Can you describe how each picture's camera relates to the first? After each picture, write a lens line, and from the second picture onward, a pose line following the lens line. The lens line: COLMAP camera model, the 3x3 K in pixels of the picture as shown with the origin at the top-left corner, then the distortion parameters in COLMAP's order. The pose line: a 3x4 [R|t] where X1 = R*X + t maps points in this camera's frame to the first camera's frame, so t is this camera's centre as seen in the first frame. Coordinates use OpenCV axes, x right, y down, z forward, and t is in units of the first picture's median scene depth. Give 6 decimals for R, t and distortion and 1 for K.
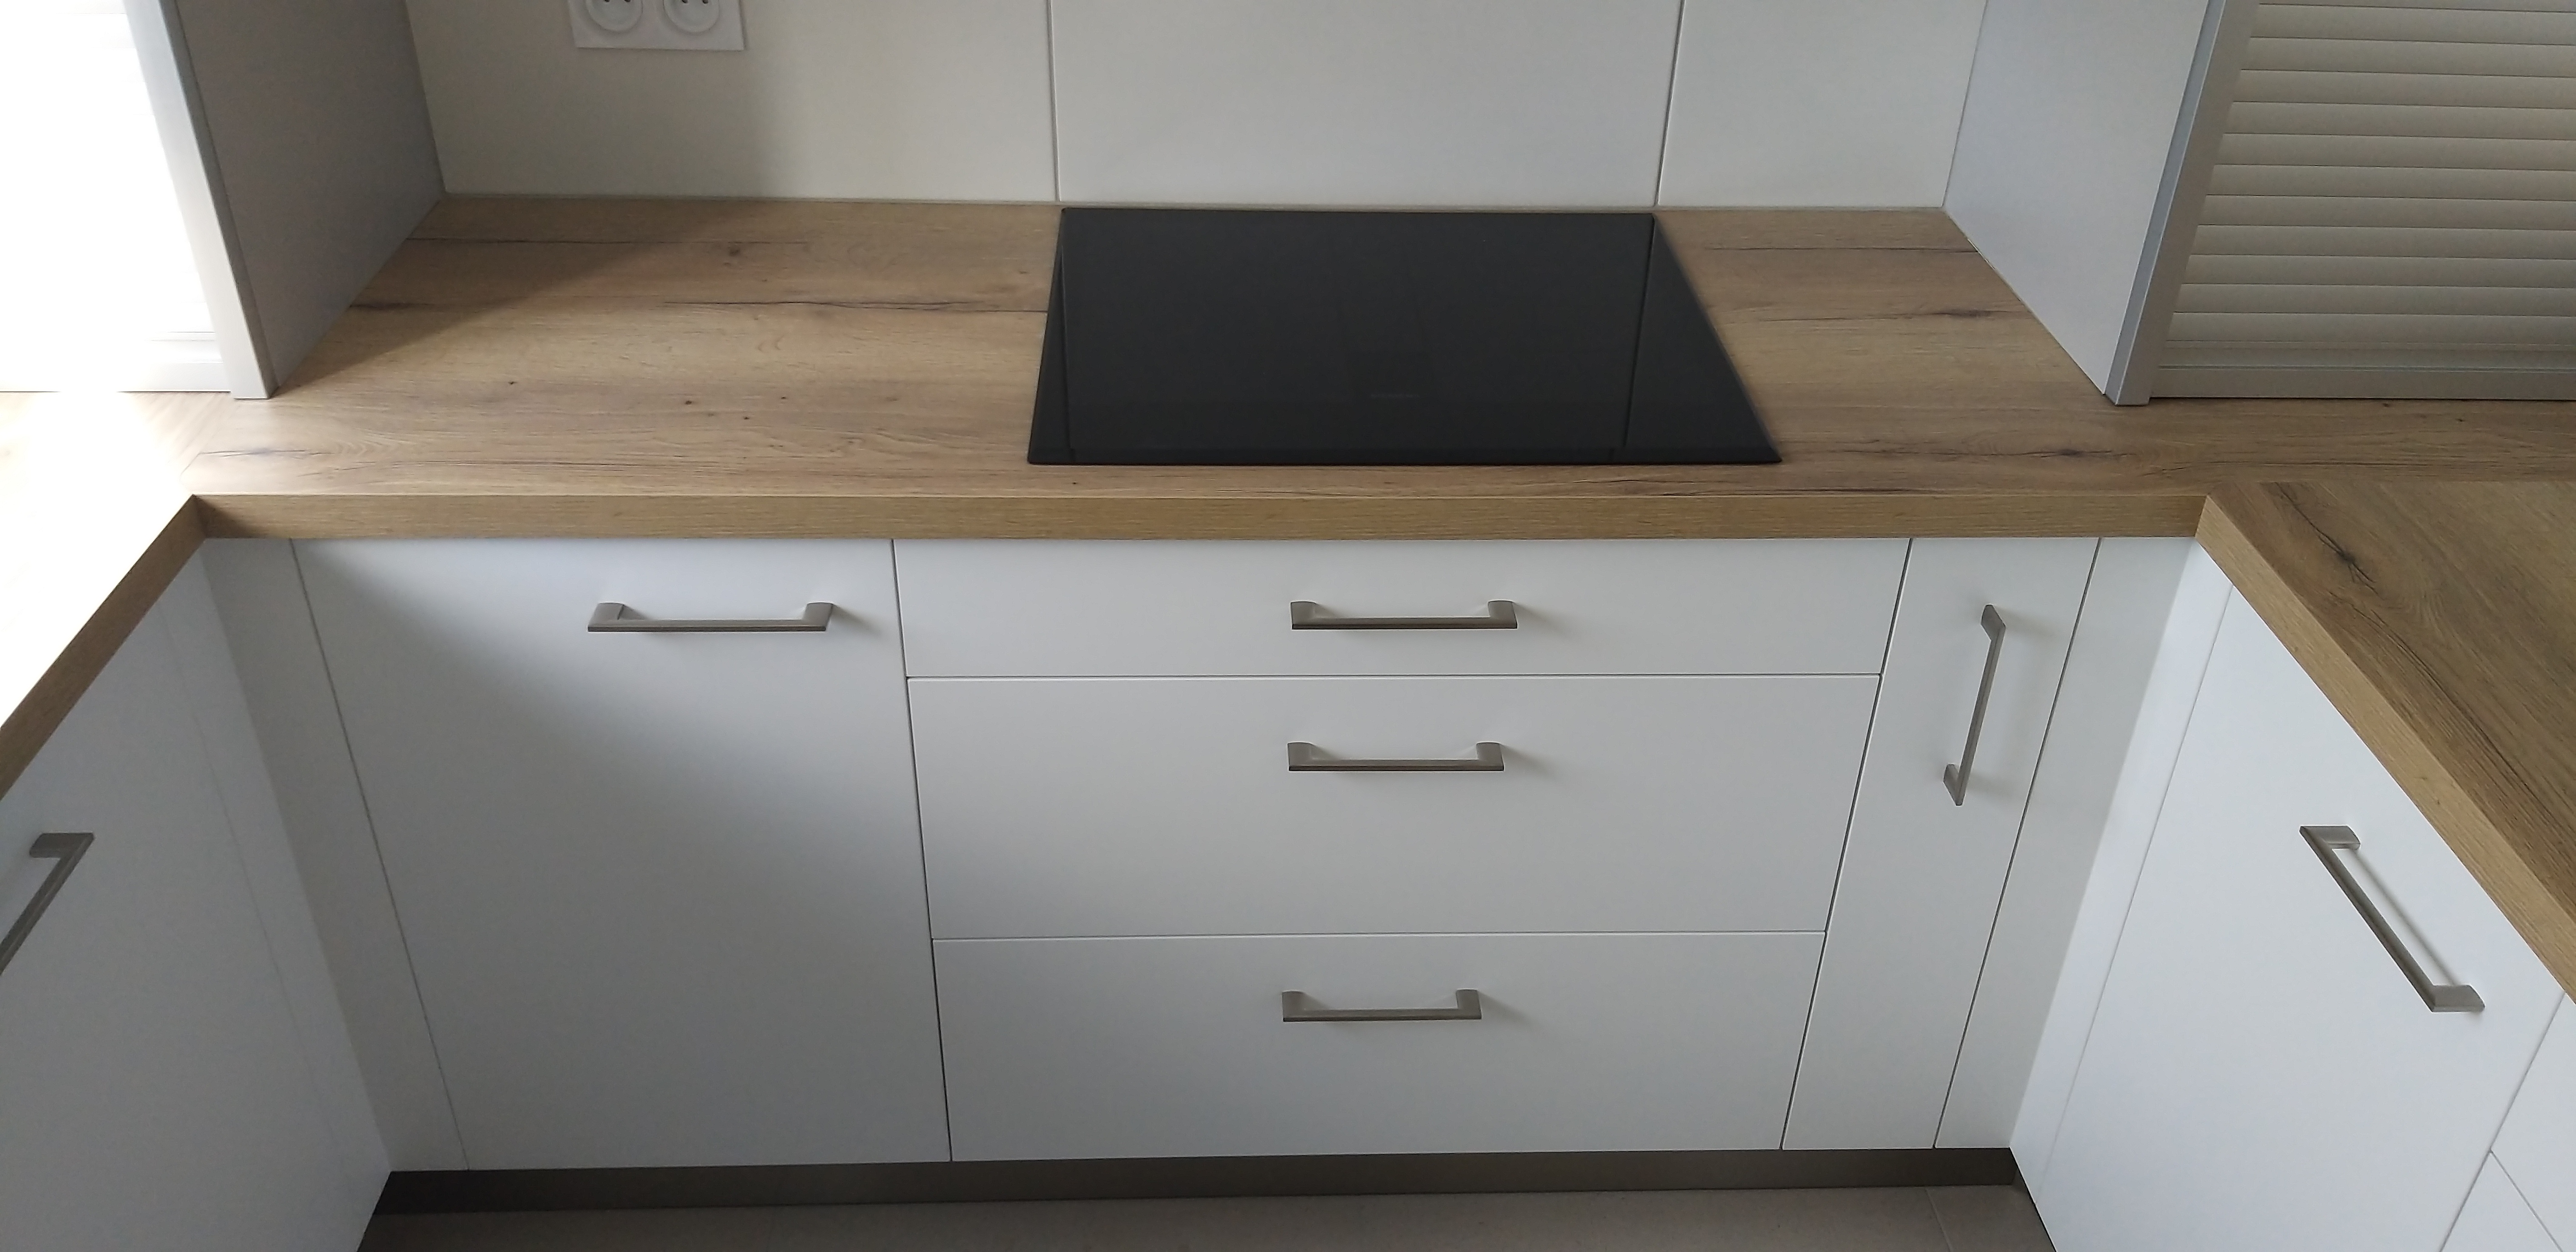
lens RADIAL K [[2025.7, 0, 1327.9], [0, 2025.7, 632.1], [0, 0, 1]] dist [0.093651, -0.158534]
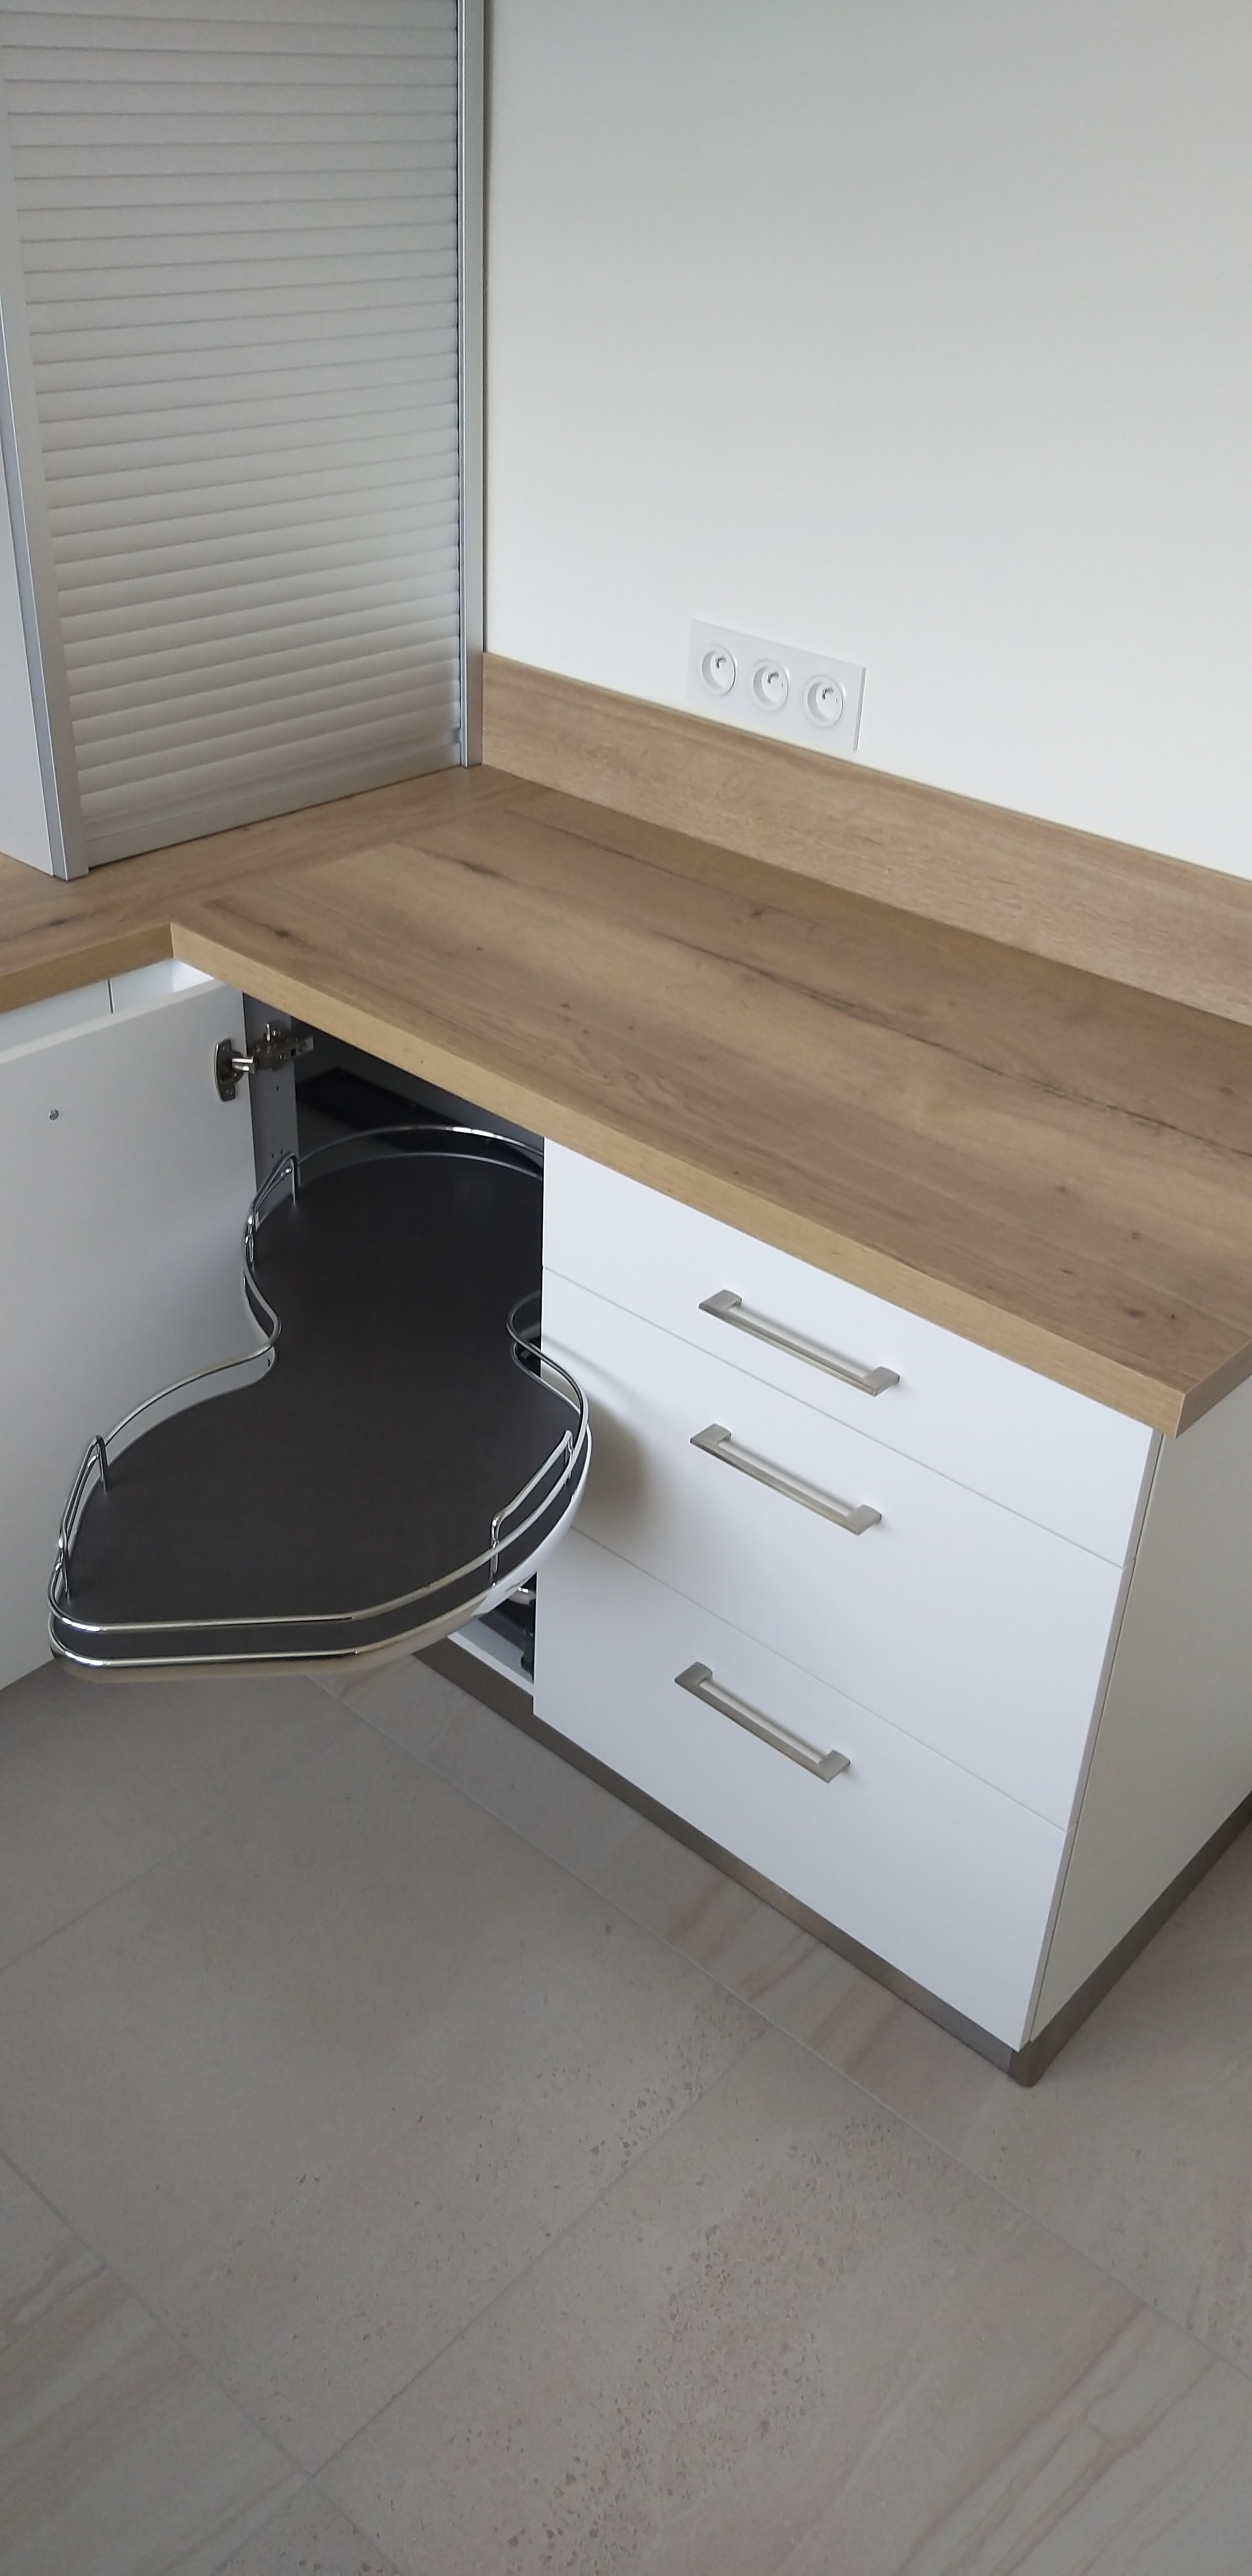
lens RADIAL K [[2025.7, 0, 632.5], [0, 2025.7, 1309.1], [0, 0, 1]] dist [0.093651, -0.158534]
pose [[0.709438, -0.384579, 0.590590, -0.203569], [0.364612, 0.917412, 0.159413, 0.054820], [-0.603122, 0.102243, 0.791069, -0.151858]]
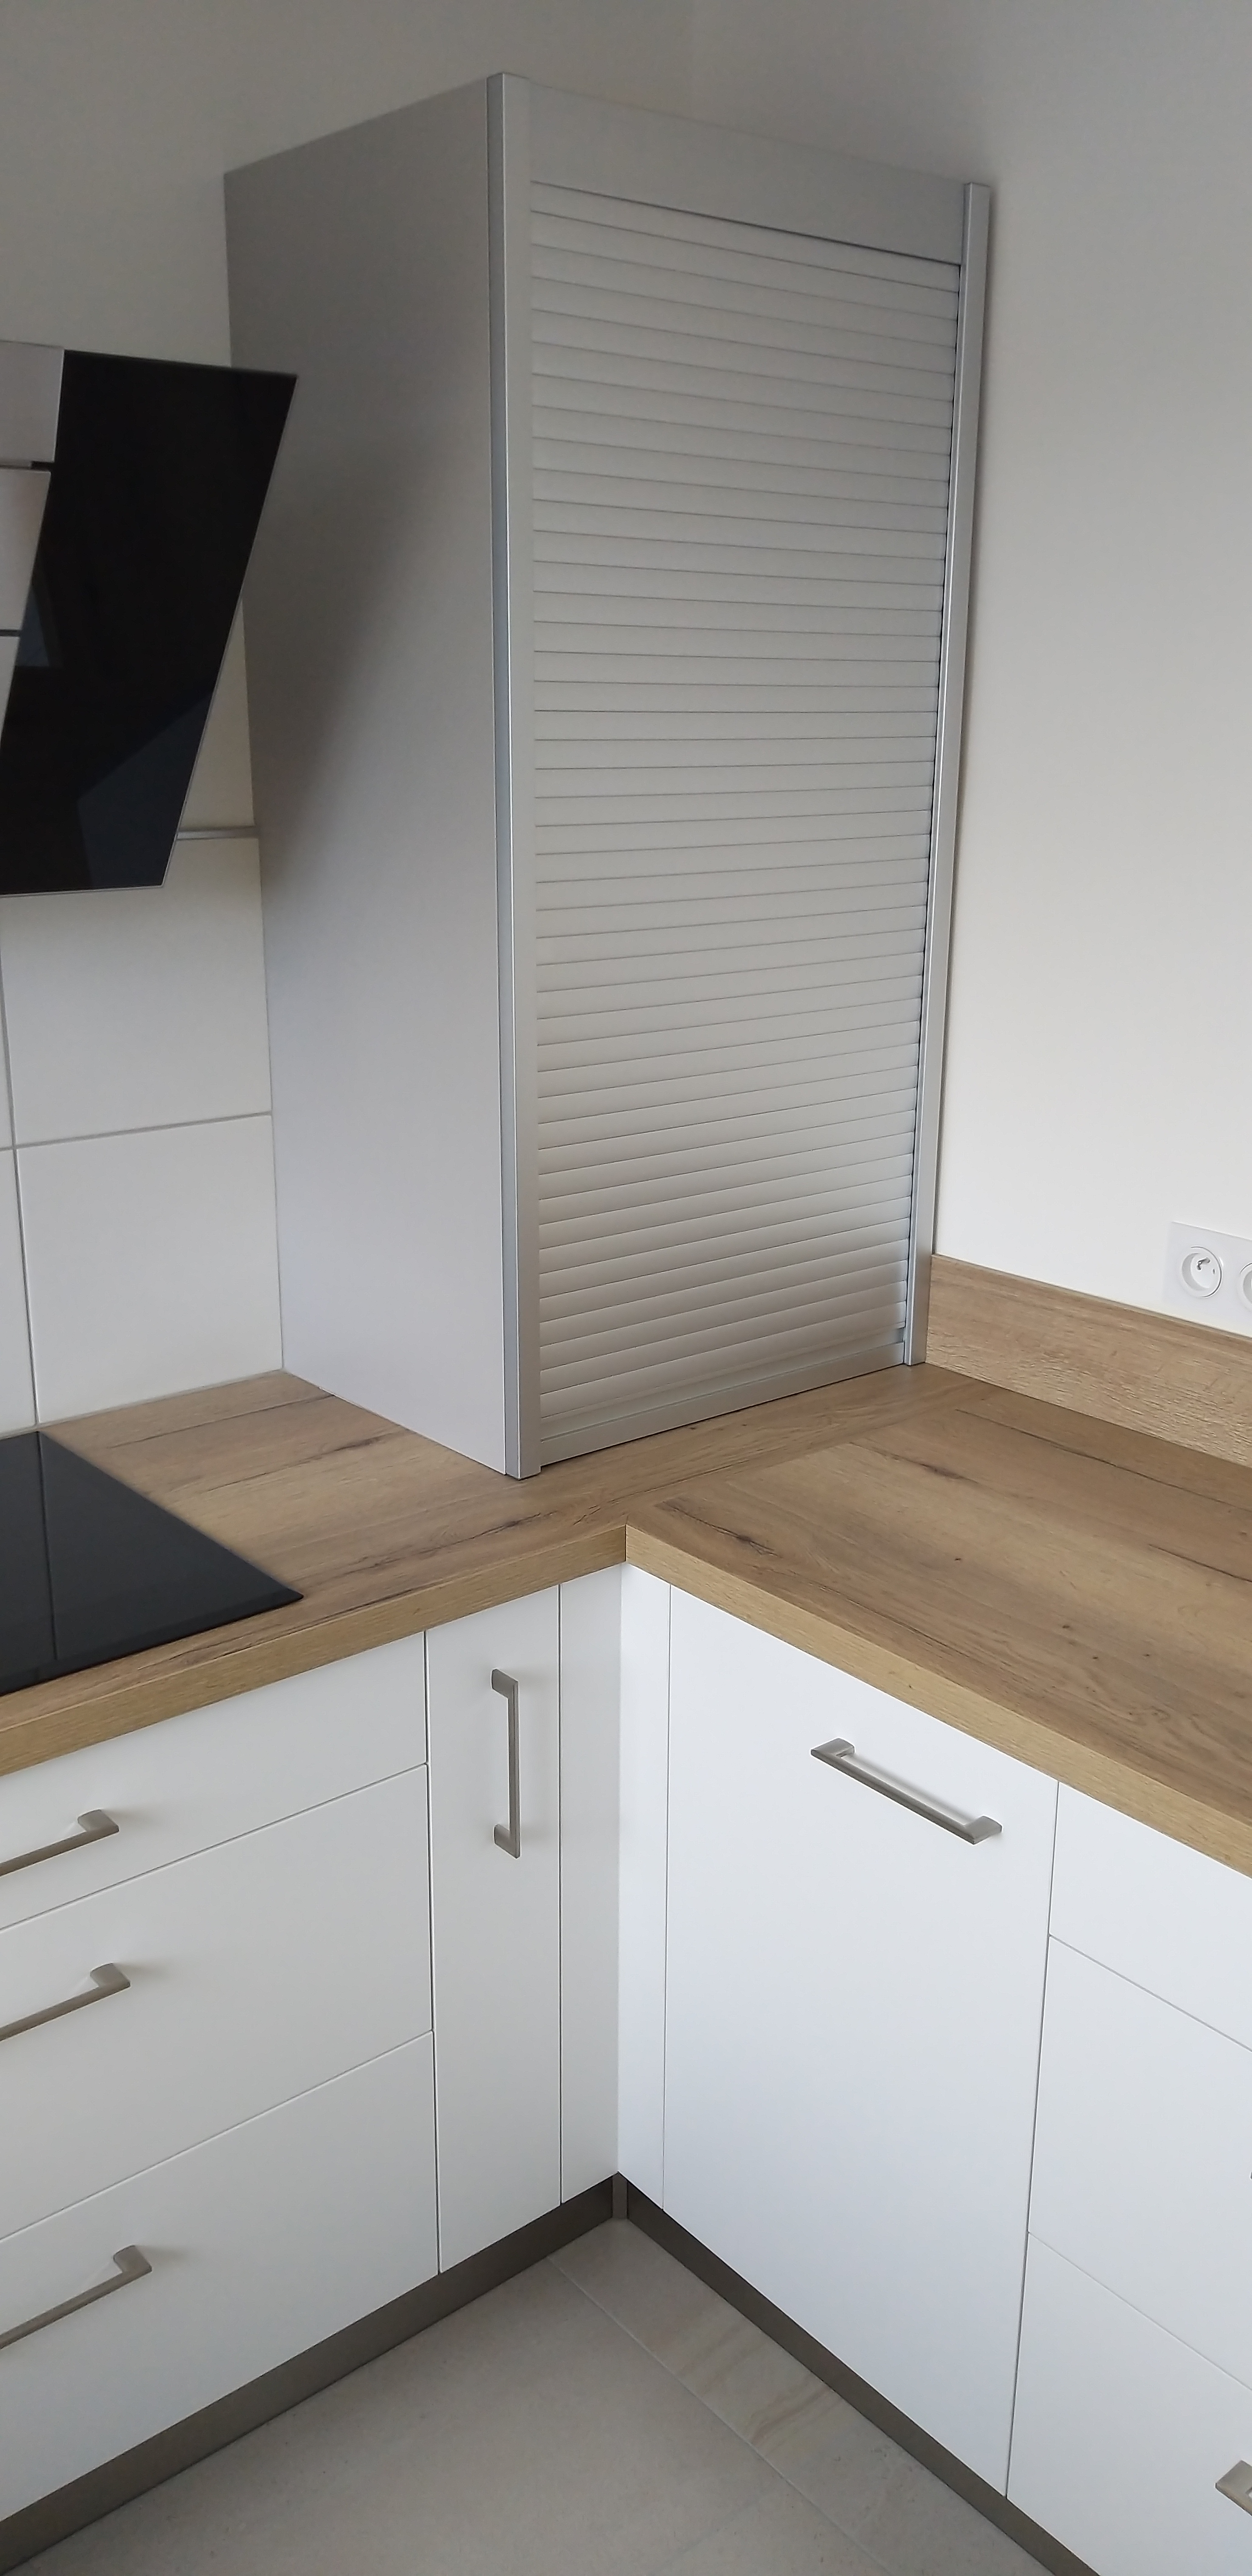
lens RADIAL K [[2003.0, 0, 626.0], [0, 2003.0, 1288.0], [0, 0, 1]] dist [0.073929, -0.138522]
pose [[0.803781, -0.195491, 0.561889, -0.203658], [0.341325, 0.925098, -0.166408, 0.000957], [-0.487271, 0.325542, 0.810302, -0.009034]]
